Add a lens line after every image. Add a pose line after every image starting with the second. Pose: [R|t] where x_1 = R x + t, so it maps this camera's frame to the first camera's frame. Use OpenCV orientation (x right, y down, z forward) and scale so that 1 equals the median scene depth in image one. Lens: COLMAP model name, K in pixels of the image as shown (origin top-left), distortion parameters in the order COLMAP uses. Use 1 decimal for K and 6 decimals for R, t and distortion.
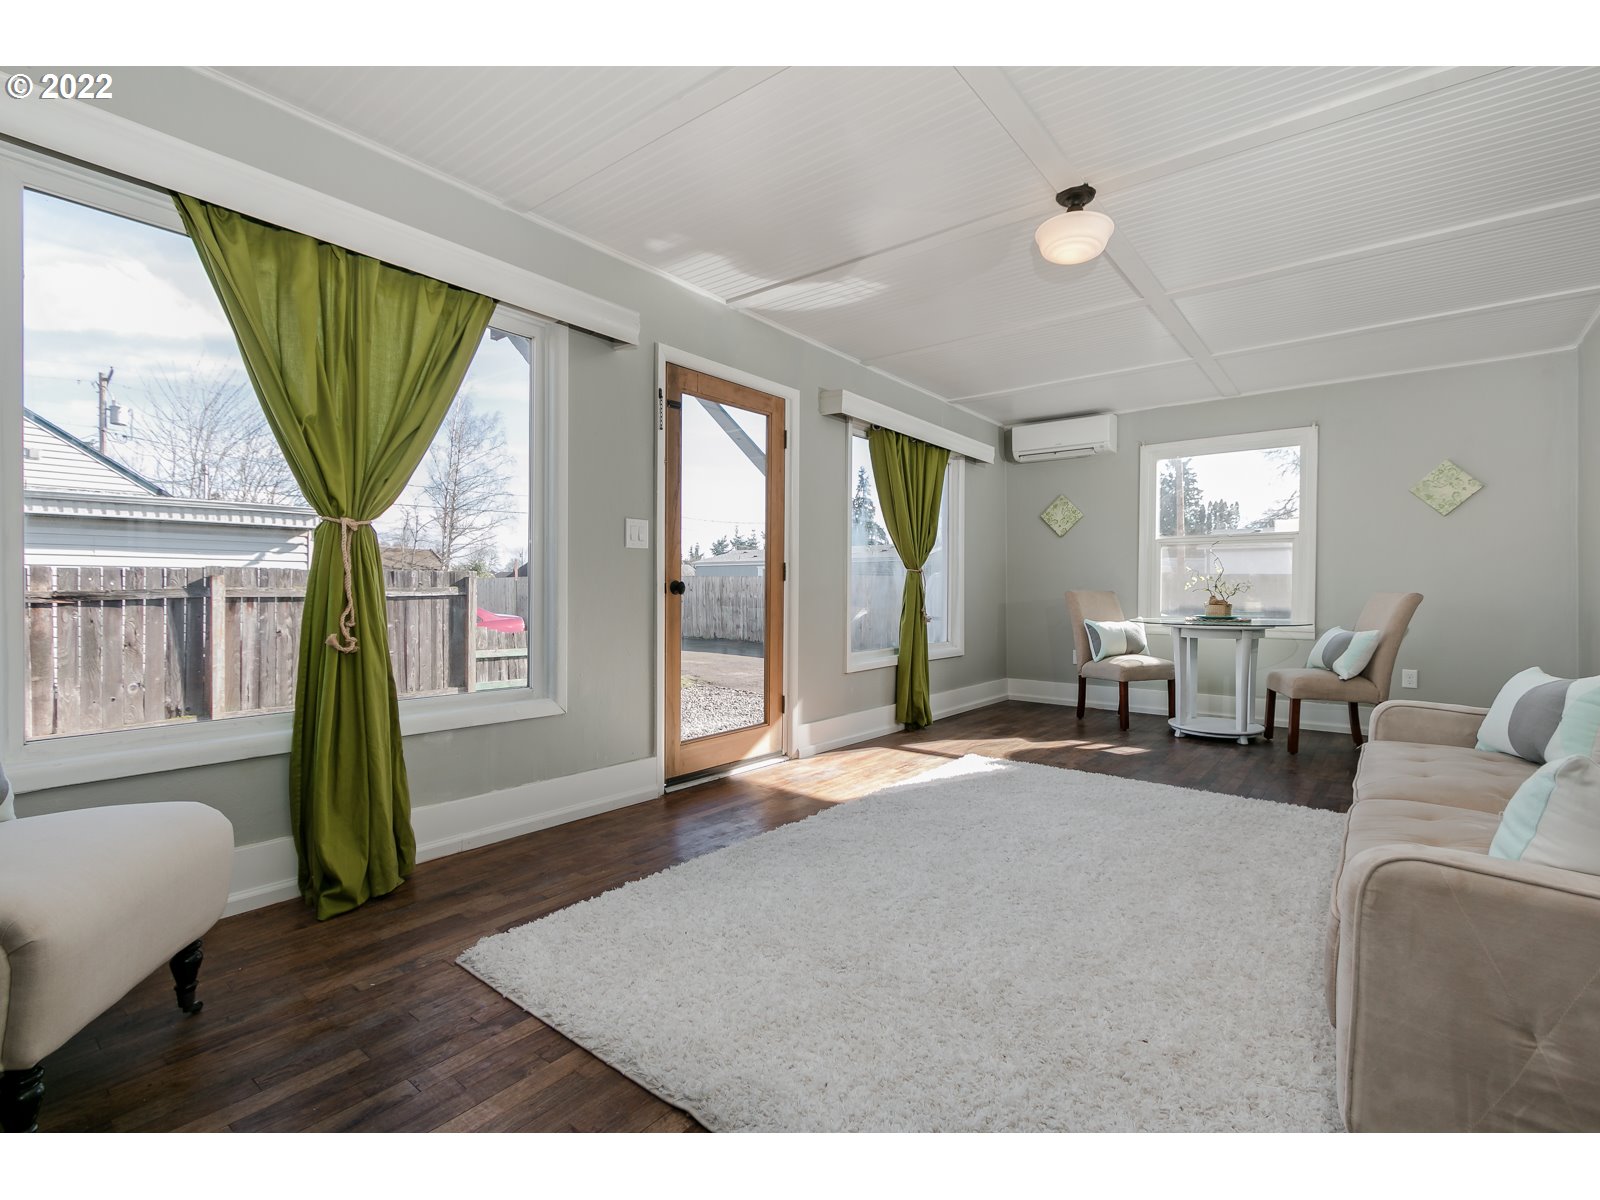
lens RADIAL K [[747.7, 0, 792.3], [0, 747.7, 595.1], [0, 0, 1]] dist [0.004218, -0.000877]
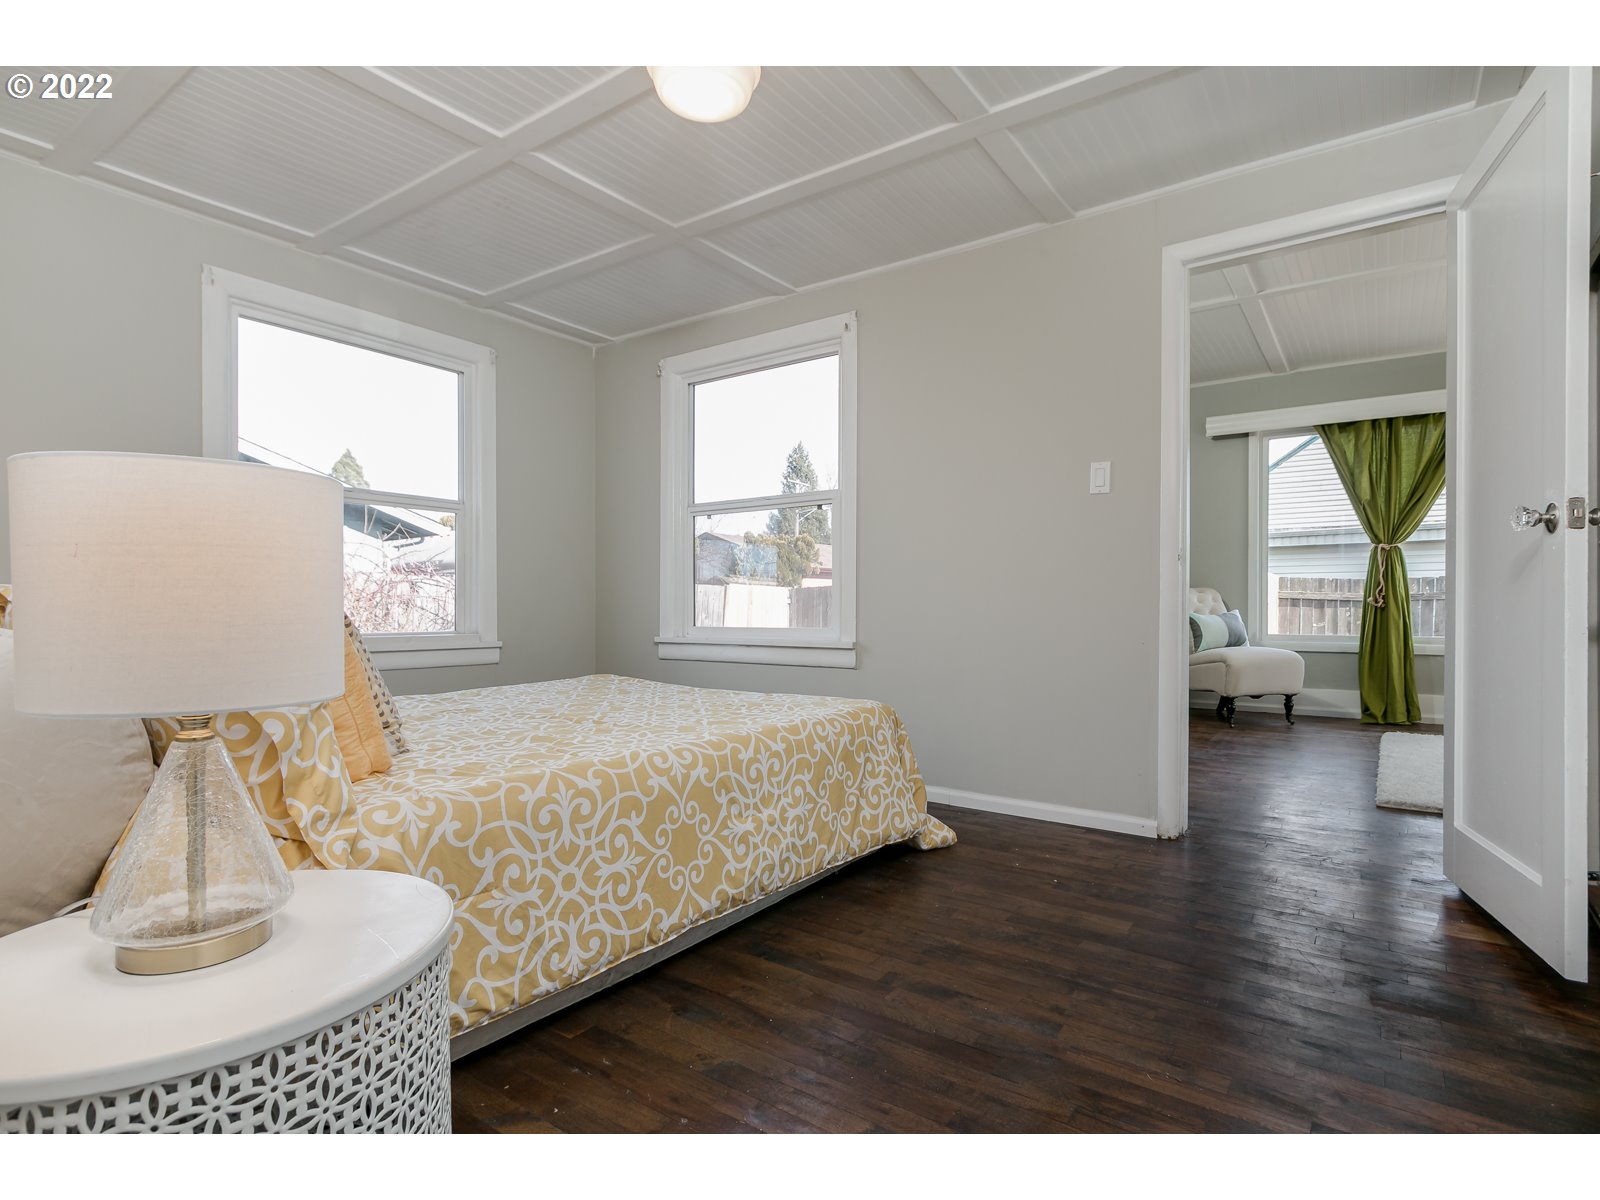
lens RADIAL K [[797.4, 0, 831.2], [0, 797.4, 609.8], [0, 0, 1]] dist [0.000304, 0.001506]
pose [[0.069282, 0.008876, -0.997558, 1.502046], [-0.015521, 0.999849, 0.007818, 0.087053], [0.997476, 0.014941, 0.069409, -0.689875]]
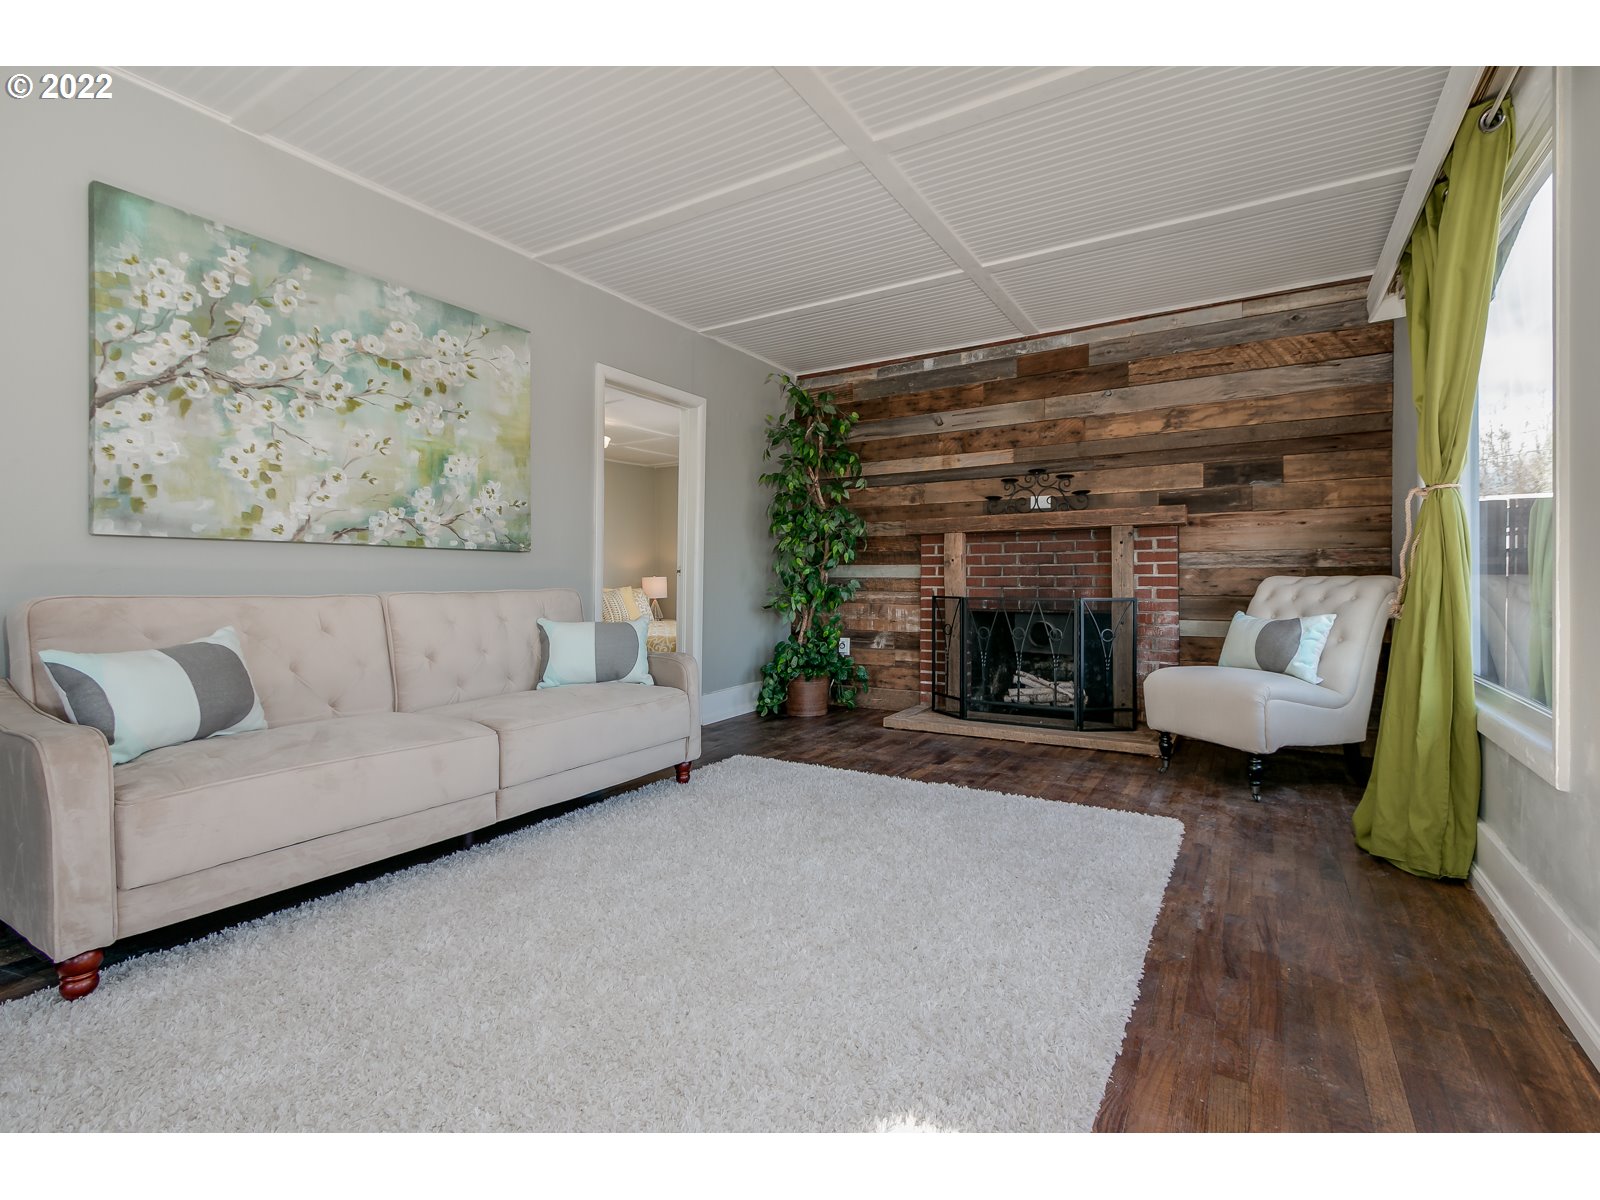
lens RADIAL K [[747.7, 0, 801.2], [0, 747.7, 588.1], [0, 0, 1]] dist [0.004218, -0.000877]
pose [[-0.990500, 0.003535, -0.137467, 0.362239], [0.000216, 0.999708, 0.024152, 0.008411], [0.137513, 0.023893, -0.990212, 1.842137]]
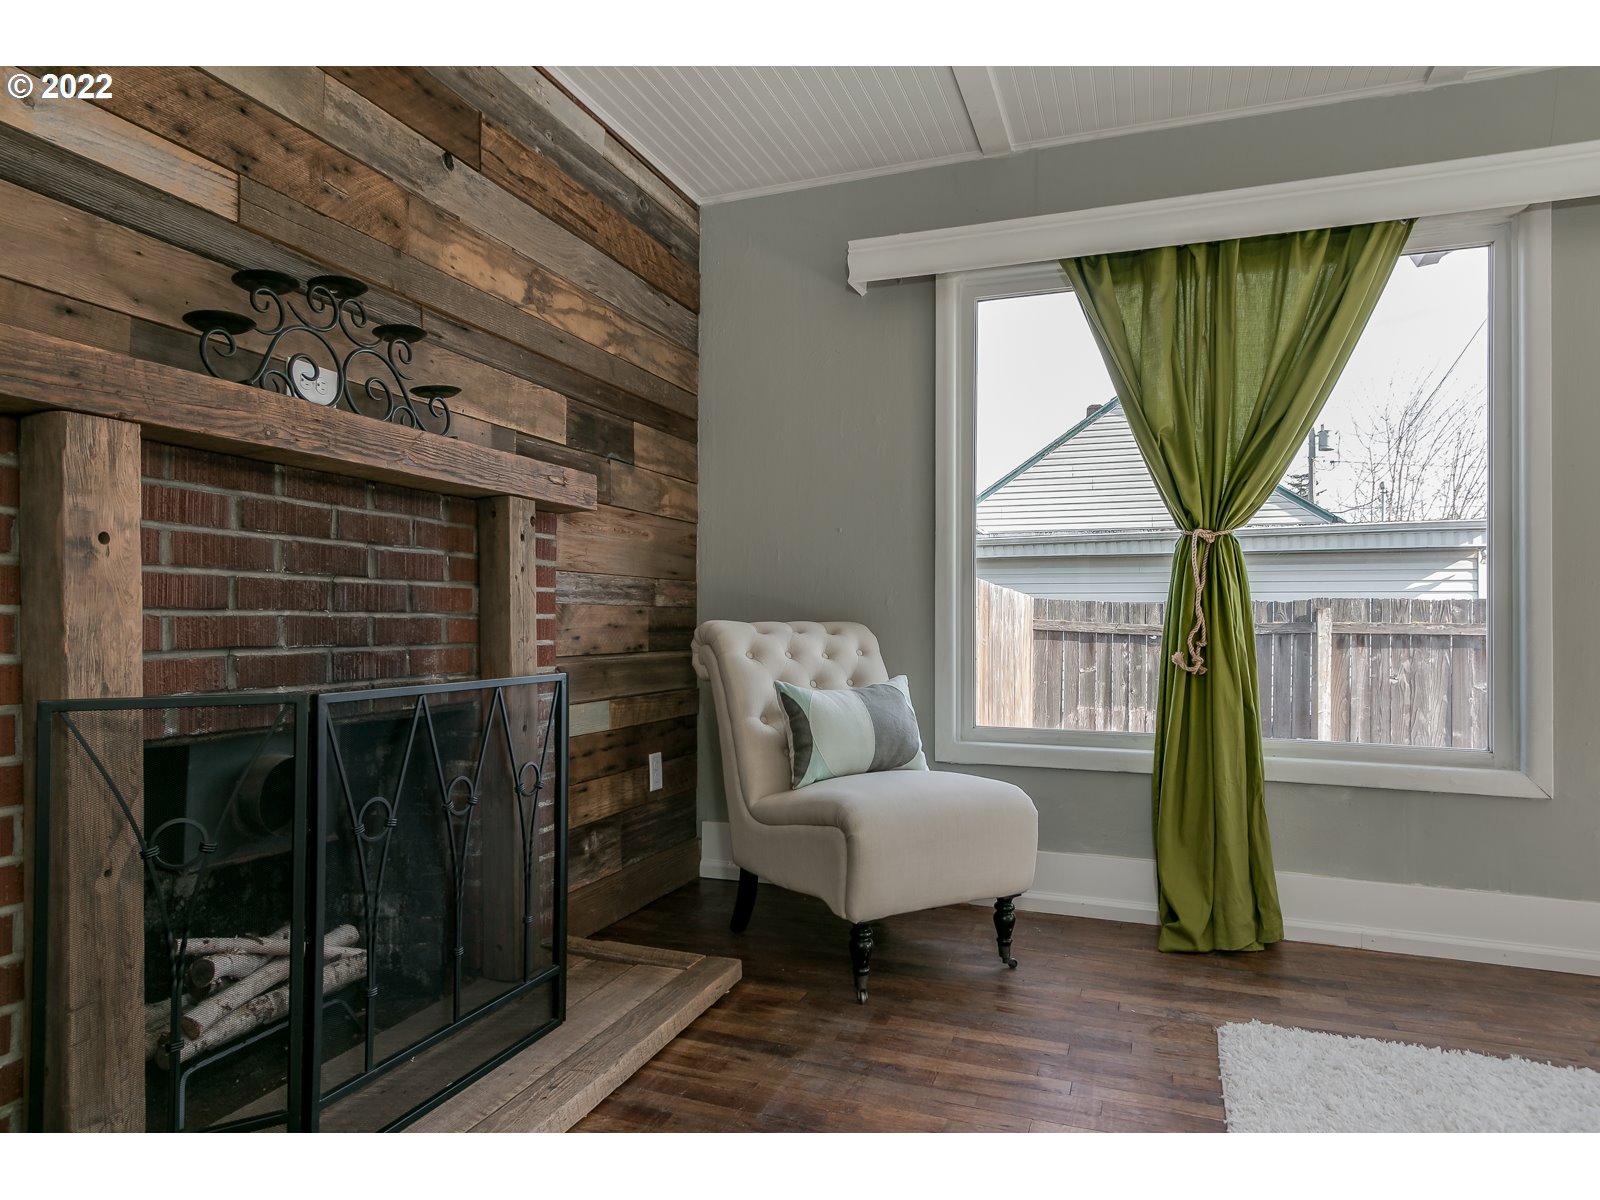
lens RADIAL K [[984.8, 0, 794.8], [0, 984.8, 608.7], [0, 0, 1]] dist [0.014370, -0.002302]
pose [[0.318184, -0.012782, -0.947943, 0.391110], [-0.020219, 0.999590, -0.020265, 0.029028], [0.947813, 0.025615, 0.317795, 0.130581]]
